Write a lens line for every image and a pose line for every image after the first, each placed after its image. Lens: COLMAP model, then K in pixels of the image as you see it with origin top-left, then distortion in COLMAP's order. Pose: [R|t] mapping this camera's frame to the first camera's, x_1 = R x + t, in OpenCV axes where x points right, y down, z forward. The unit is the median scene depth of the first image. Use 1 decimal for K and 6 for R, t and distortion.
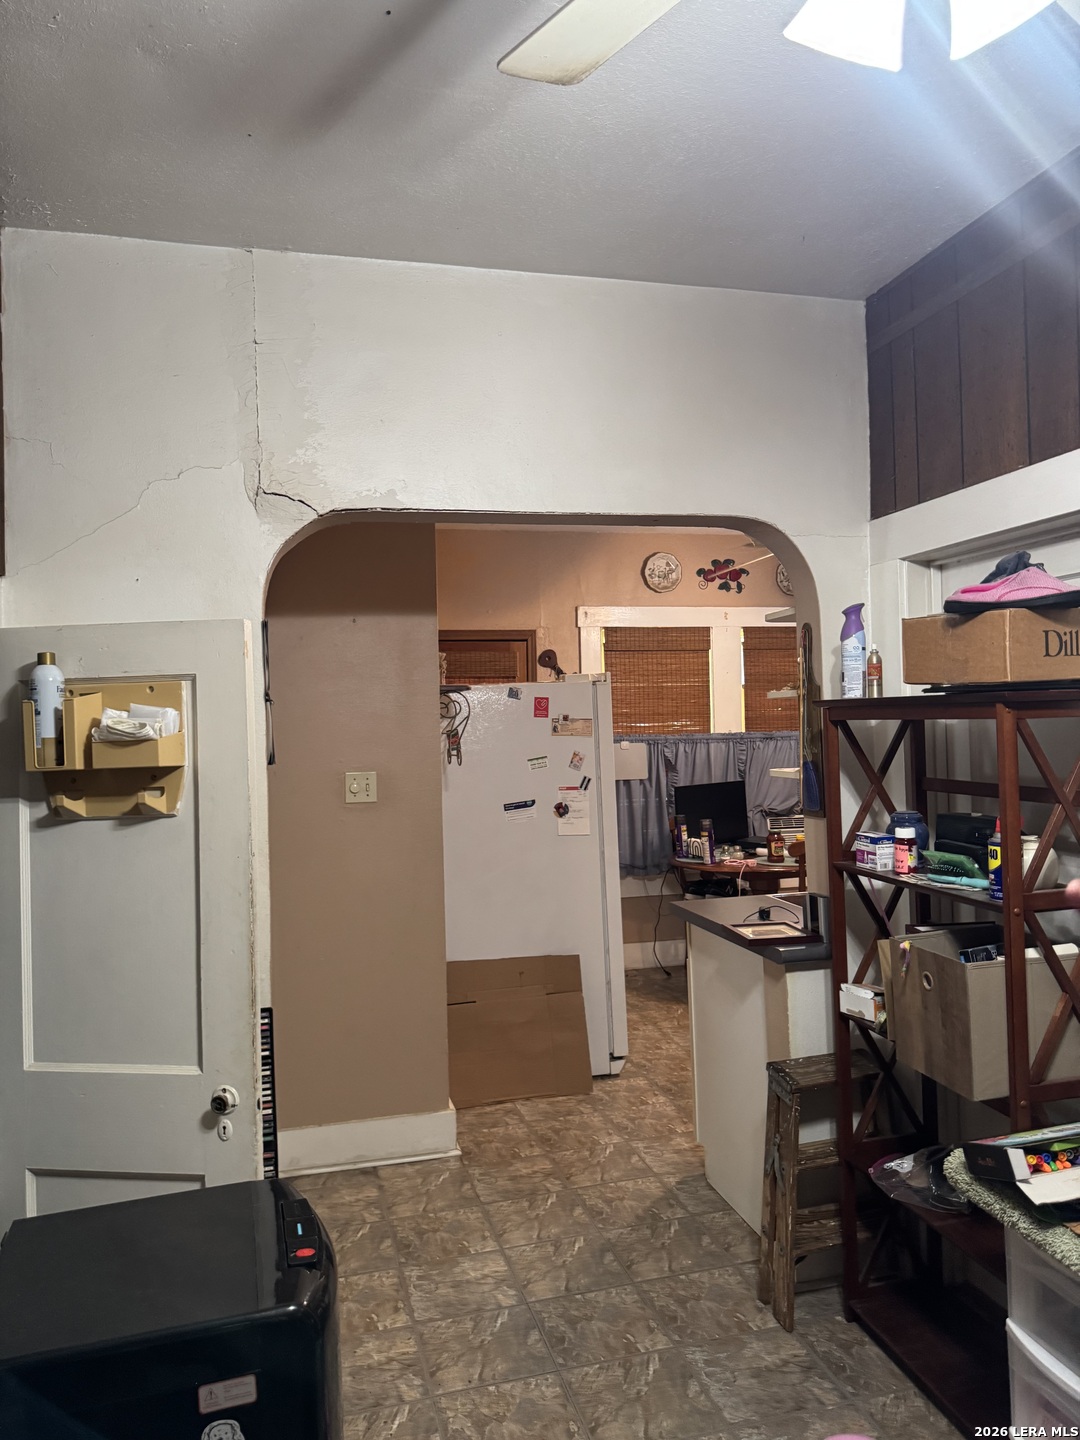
lens RADIAL K [[1045.2, 0, 541.0], [0, 1045.2, 719.2], [0, 0, 1]] dist [0.006509, -0.002237]
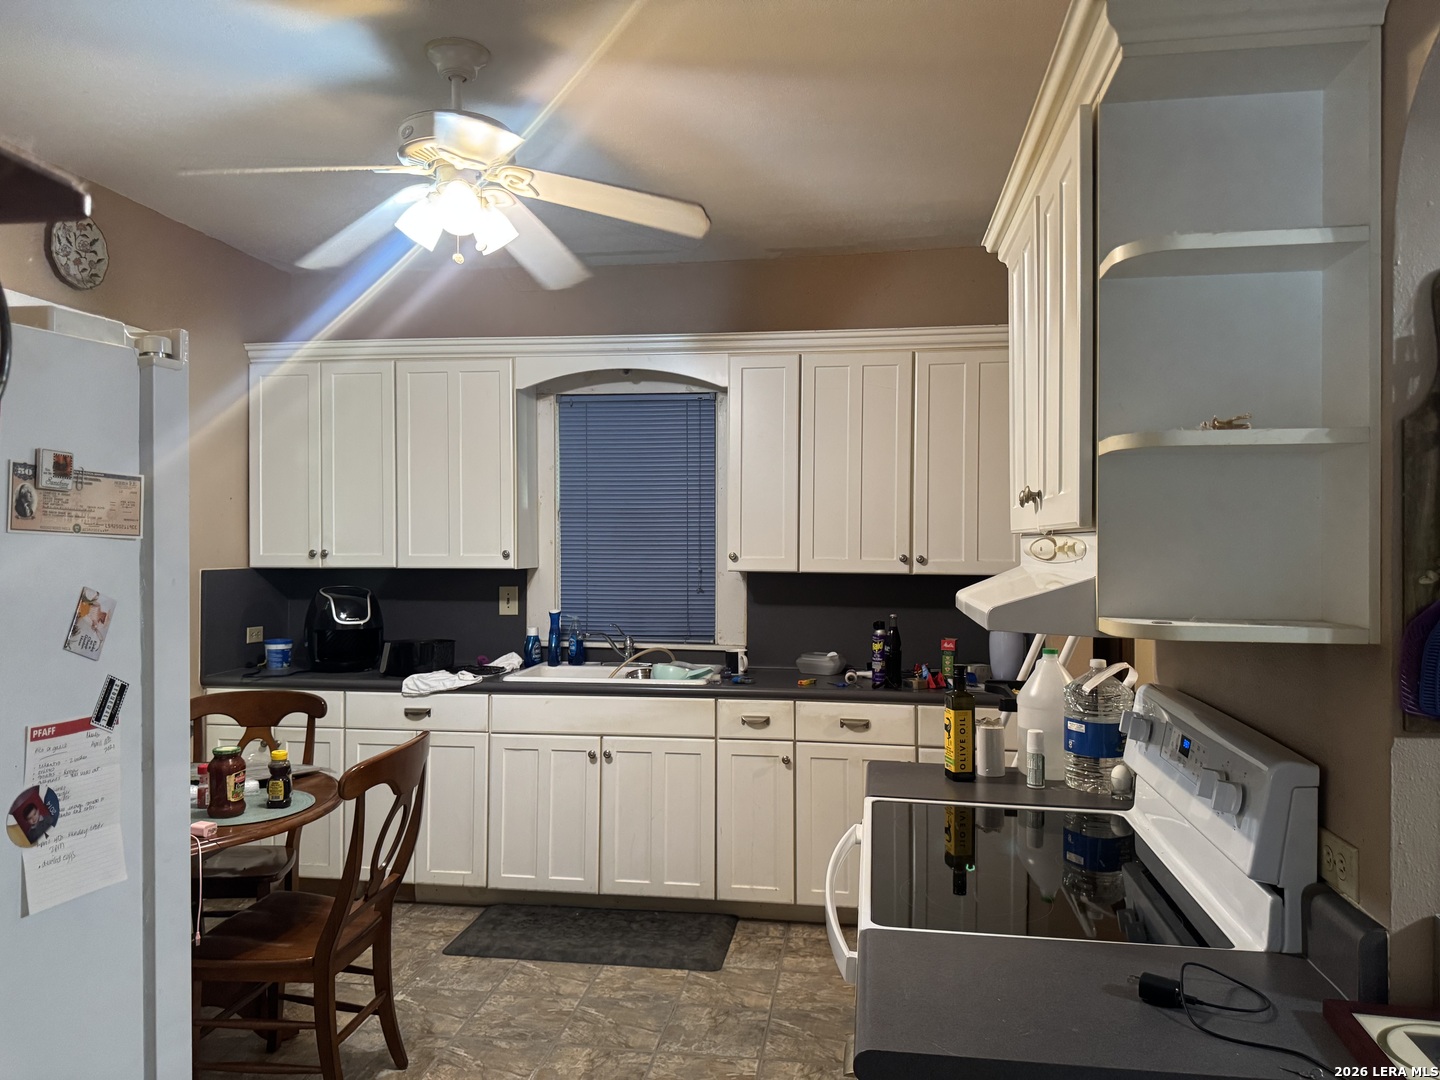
lens RADIAL K [[1045.2, 0, 721.0], [0, 1045.2, 541.3], [0, 0, 1]] dist [0.006509, -0.002237]
pose [[0.401127, 0.030242, 0.915523, -0.153404], [-0.020351, 0.999502, -0.024100, 0.021049], [-0.915797, -0.008965, 0.401543, 0.735777]]
